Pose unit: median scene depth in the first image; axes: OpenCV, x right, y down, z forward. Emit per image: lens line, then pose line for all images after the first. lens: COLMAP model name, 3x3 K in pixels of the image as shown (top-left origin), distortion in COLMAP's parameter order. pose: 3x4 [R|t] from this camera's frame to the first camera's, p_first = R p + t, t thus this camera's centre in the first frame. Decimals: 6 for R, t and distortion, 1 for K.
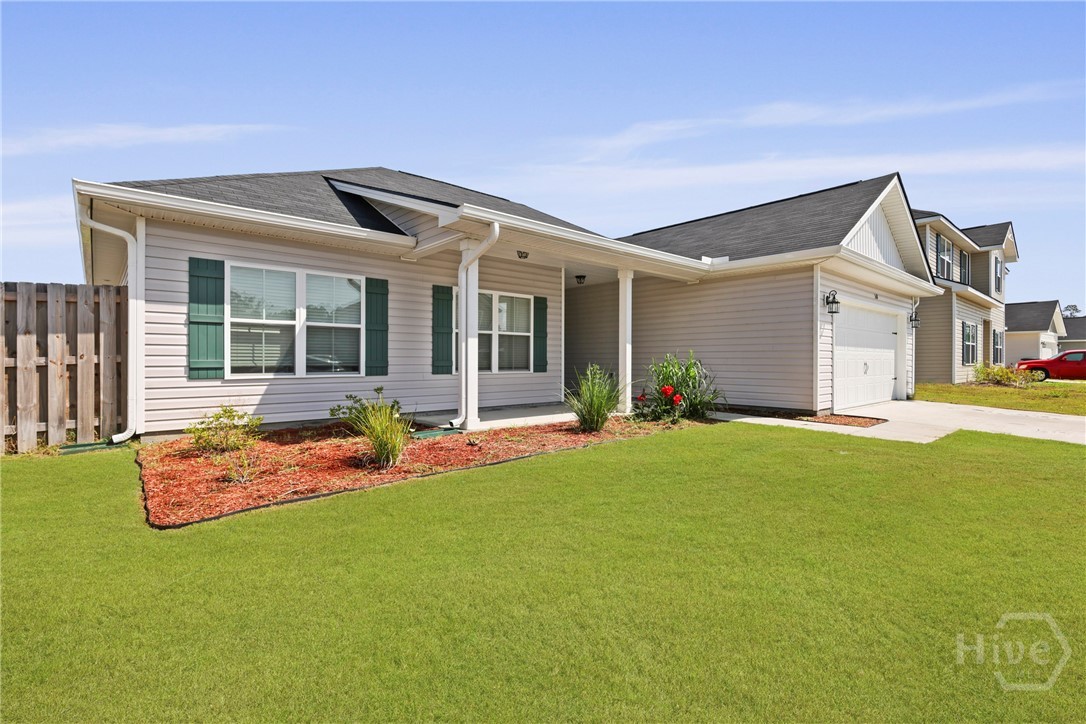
lens RADIAL K [[504.7, 0, 542.6], [0, 504.7, 361.5], [0, 0, 1]] dist [0.006132, -0.000264]
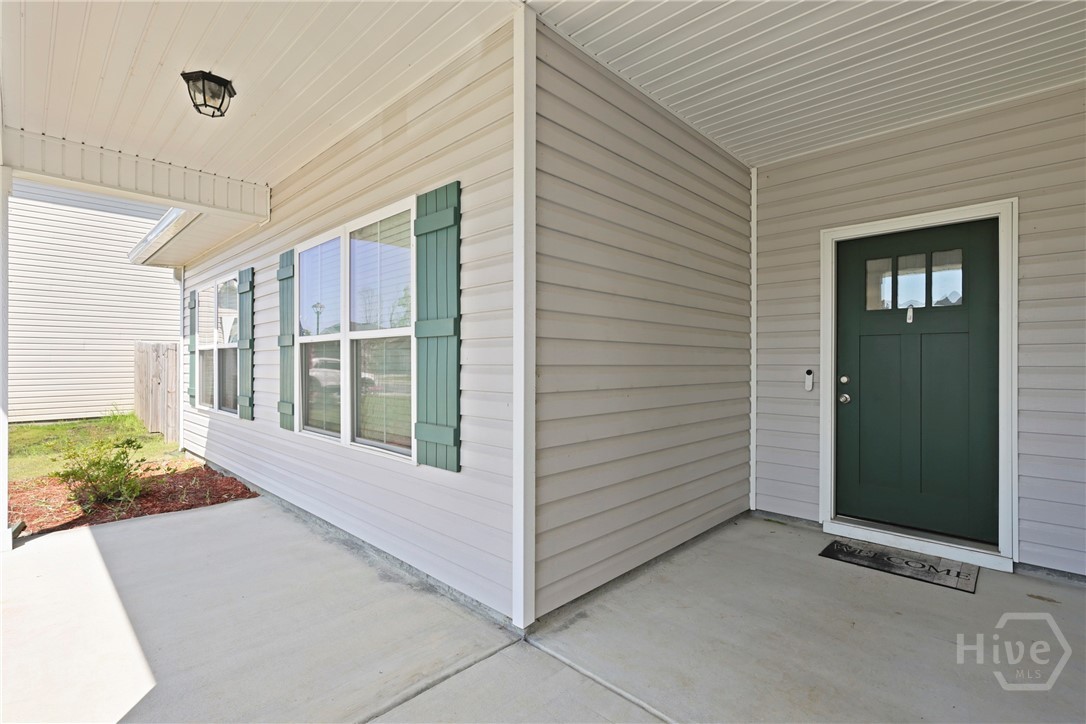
lens RADIAL K [[504.7, 0, 543.1], [0, 504.7, 361.9], [0, 0, 1]] dist [0.006132, -0.000264]
pose [[0.066623, 0.001887, -0.997776, 0.401884], [-0.001439, 0.999997, 0.001796, -0.054024], [0.997777, 0.001316, 0.066626, 1.541066]]
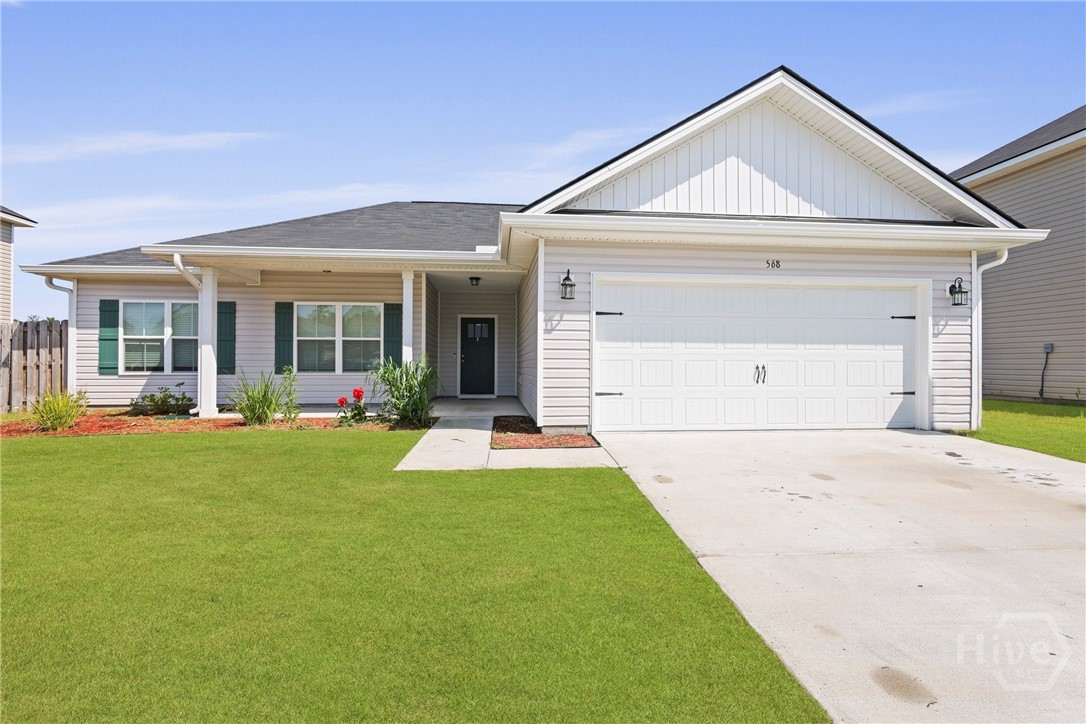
lens RADIAL K [[504.7, 0, 539.5], [0, 504.7, 359.0], [0, 0, 1]] dist [0.006132, -0.000264]
pose [[0.804338, -0.006166, -0.594141, 1.299282], [-0.002294, 0.999906, -0.013483, 0.004129], [0.594168, 0.012208, 0.804248, 0.485411]]
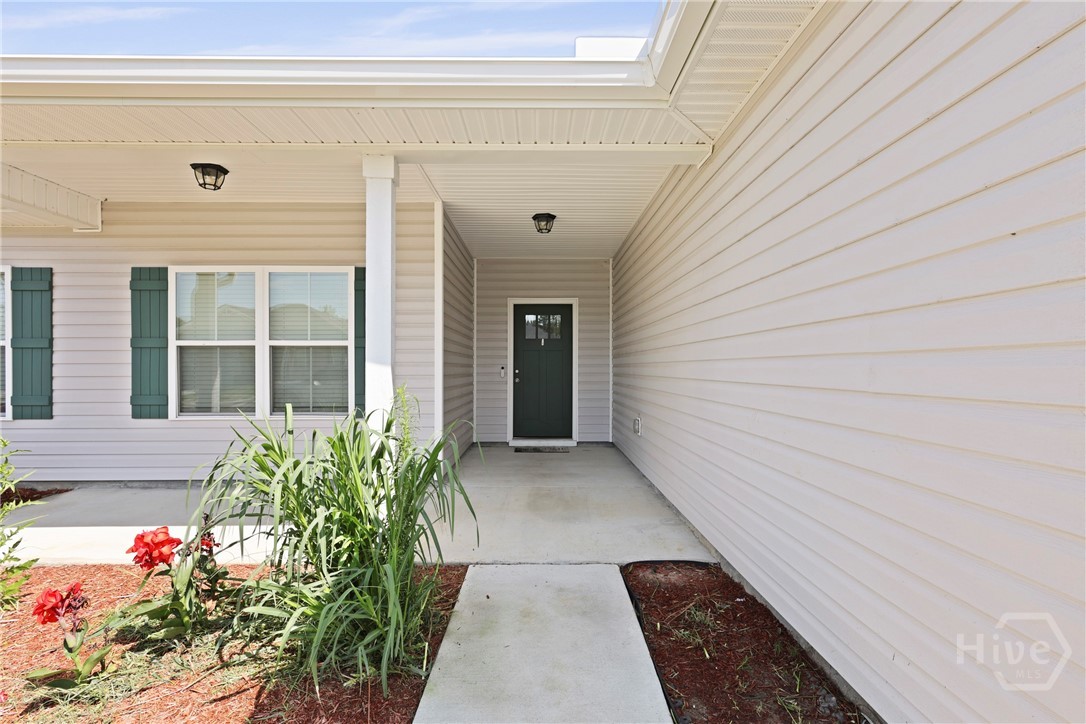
lens RADIAL K [[510.6, 0, 546.4], [0, 510.6, 367.4], [0, 0, 1]] dist [-0.001174, -0.000528]
pose [[0.756722, -0.001483, -0.653735, 0.674297], [0.000807, 0.999999, -0.001334, -0.041583], [0.653736, 0.000482, 0.756722, 1.080707]]
